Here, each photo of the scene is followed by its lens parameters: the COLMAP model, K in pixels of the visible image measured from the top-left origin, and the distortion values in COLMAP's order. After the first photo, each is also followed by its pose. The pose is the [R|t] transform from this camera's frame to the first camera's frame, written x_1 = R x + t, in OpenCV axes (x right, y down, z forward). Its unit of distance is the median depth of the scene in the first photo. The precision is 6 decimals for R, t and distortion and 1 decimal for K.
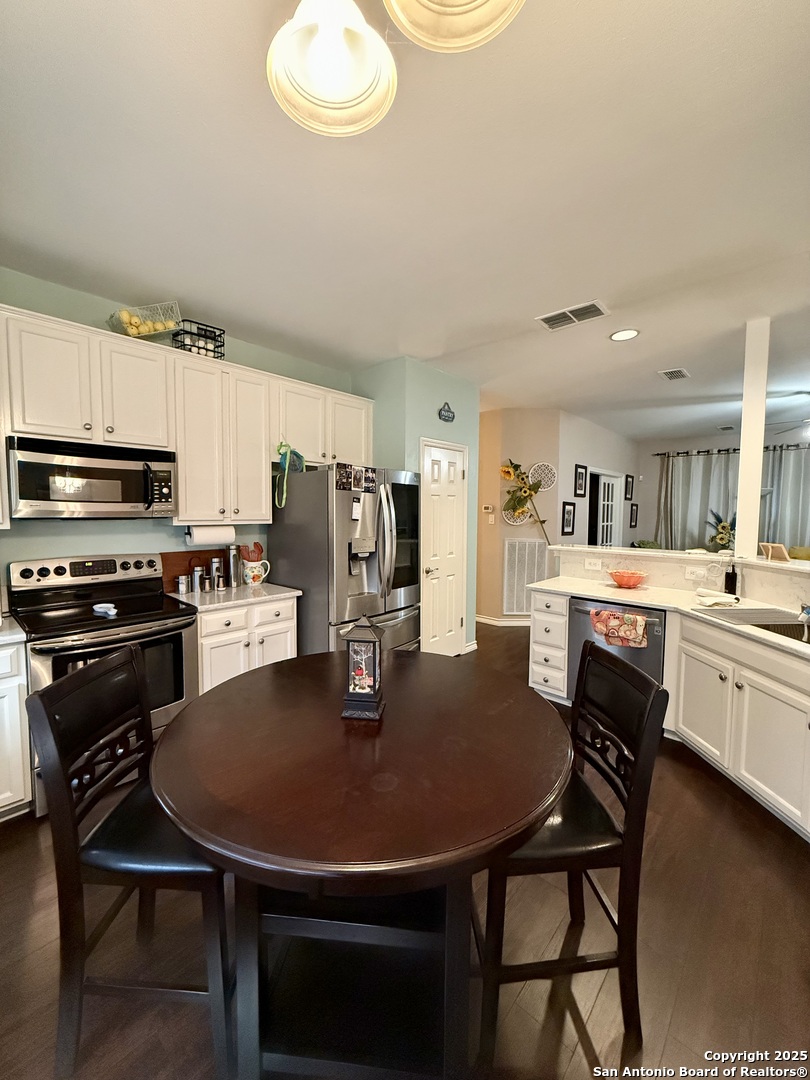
lens RADIAL K [[434.0, 0, 405.8], [0, 434.0, 538.6], [0, 0, 1]] dist [-0.001635, 0.000226]
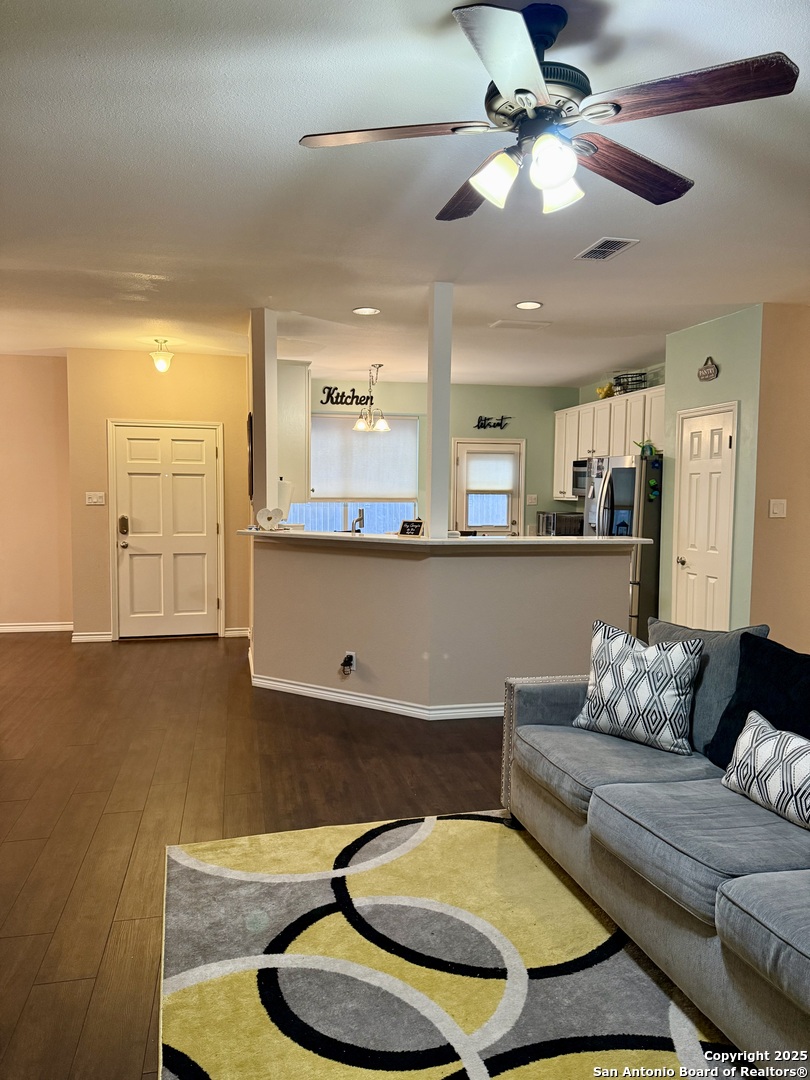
lens RADIAL K [[761.3, 0, 405.7], [0, 761.3, 541.0], [0, 0, 1]] dist [0.058955, 0.000222]
pose [[-0.569297, 0.035846, -0.821350, 1.610038], [-0.076057, 0.992468, 0.096031, -0.070681], [0.818607, 0.117140, -0.562282, 1.393042]]
